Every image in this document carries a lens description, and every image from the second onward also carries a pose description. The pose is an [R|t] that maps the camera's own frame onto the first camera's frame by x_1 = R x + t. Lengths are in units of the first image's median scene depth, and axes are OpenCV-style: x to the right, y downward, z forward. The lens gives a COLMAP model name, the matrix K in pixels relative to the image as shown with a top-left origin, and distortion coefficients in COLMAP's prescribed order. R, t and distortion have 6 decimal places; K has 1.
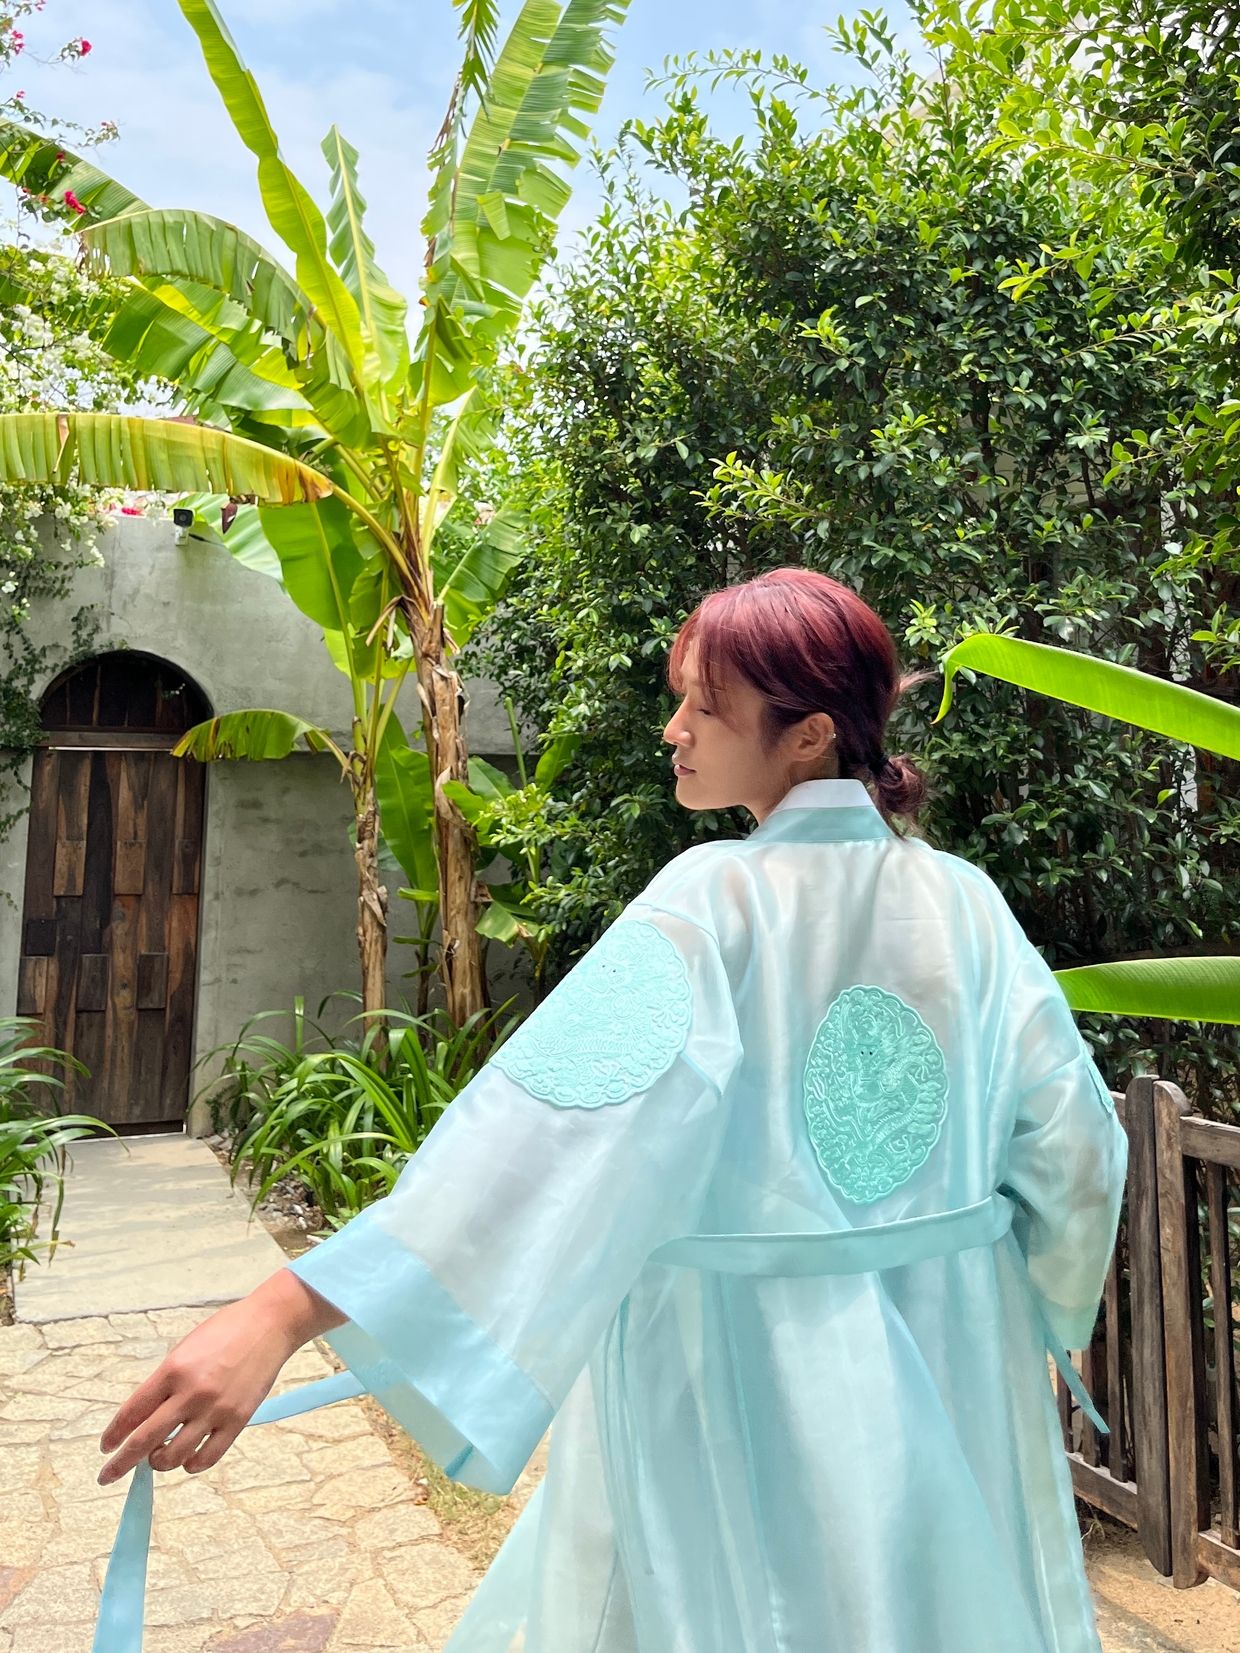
lens RADIAL K [[1695.3, 0, 683.5], [0, 1695.3, 577.1], [0, 0, 1]] dist [0.148729, -0.388644]
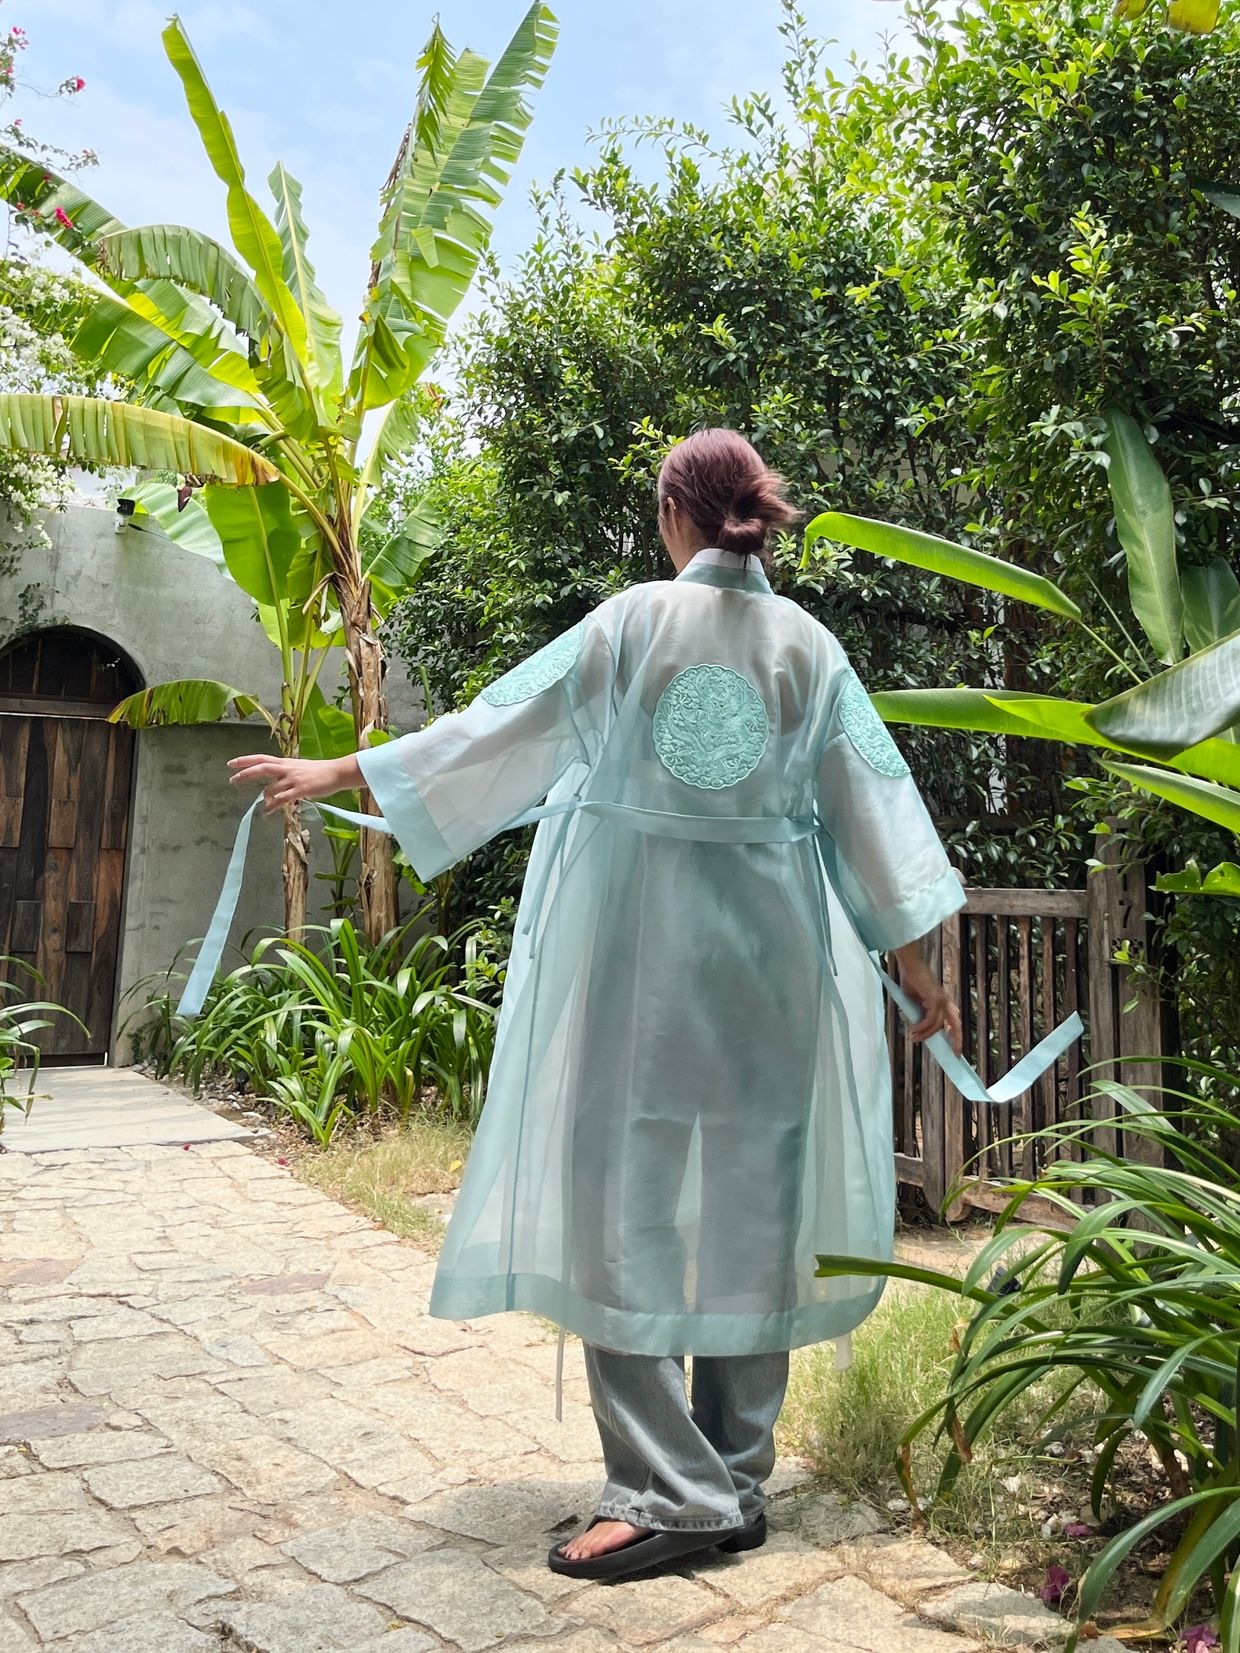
lens RADIAL K [[1701.0, 0, 672.7], [0, 1701.0, 606.4], [0, 0, 1]] dist [0.152101, -0.315983]
pose [[0.996664, 0.028158, 0.076605, -0.025919], [-0.026642, 0.999430, -0.020735, 0.052611], [-0.077145, 0.018625, 0.996846, -0.172346]]
